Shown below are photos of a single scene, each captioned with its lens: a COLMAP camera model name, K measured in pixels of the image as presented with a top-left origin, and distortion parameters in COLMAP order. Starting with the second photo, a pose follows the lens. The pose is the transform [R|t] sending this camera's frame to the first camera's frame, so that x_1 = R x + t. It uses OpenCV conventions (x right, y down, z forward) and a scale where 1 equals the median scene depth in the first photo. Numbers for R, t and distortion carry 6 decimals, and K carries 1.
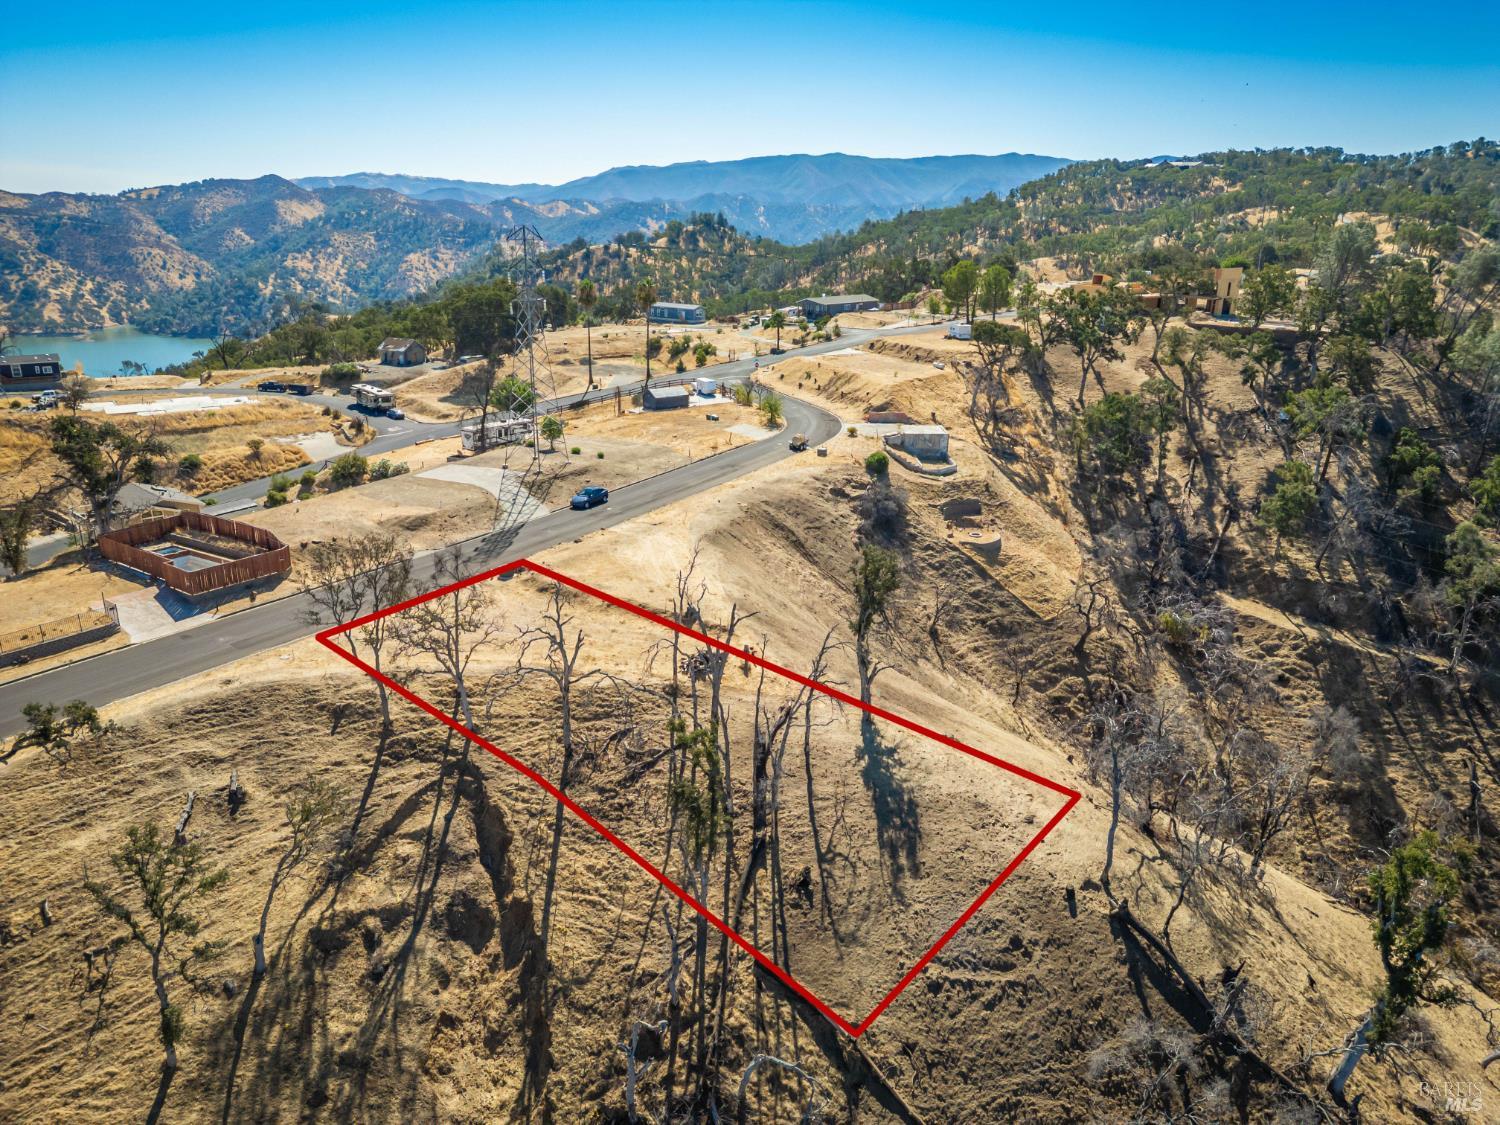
lens RADIAL K [[1037.9, 0, 747.3], [0, 1037.9, 602.0], [0, 0, 1]] dist [0.078650, -0.078450]
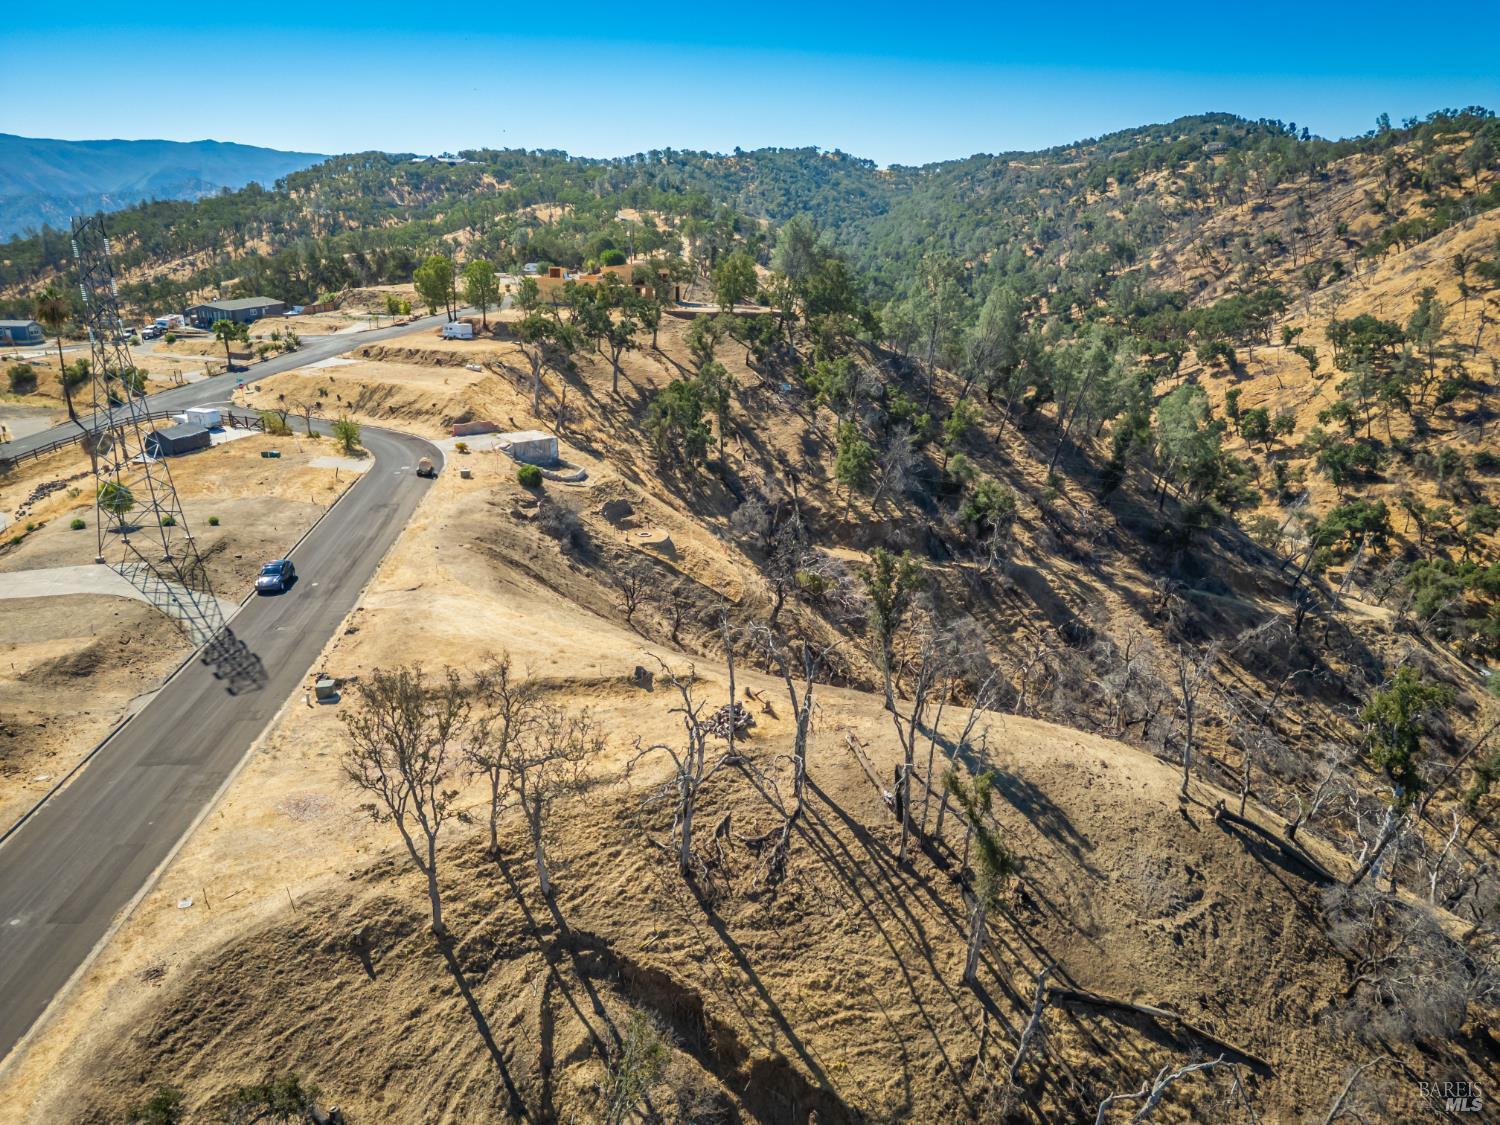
lens RADIAL K [[1037.9, 0, 747.3], [0, 1037.9, 602.0], [0, 0, 1]] dist [0.078650, -0.078450]
pose [[0.777830, -0.222192, 0.587887, -0.560135], [0.219570, 0.972548, 0.077062, -0.108328], [-0.588871, 0.069142, 0.805264, 0.306110]]
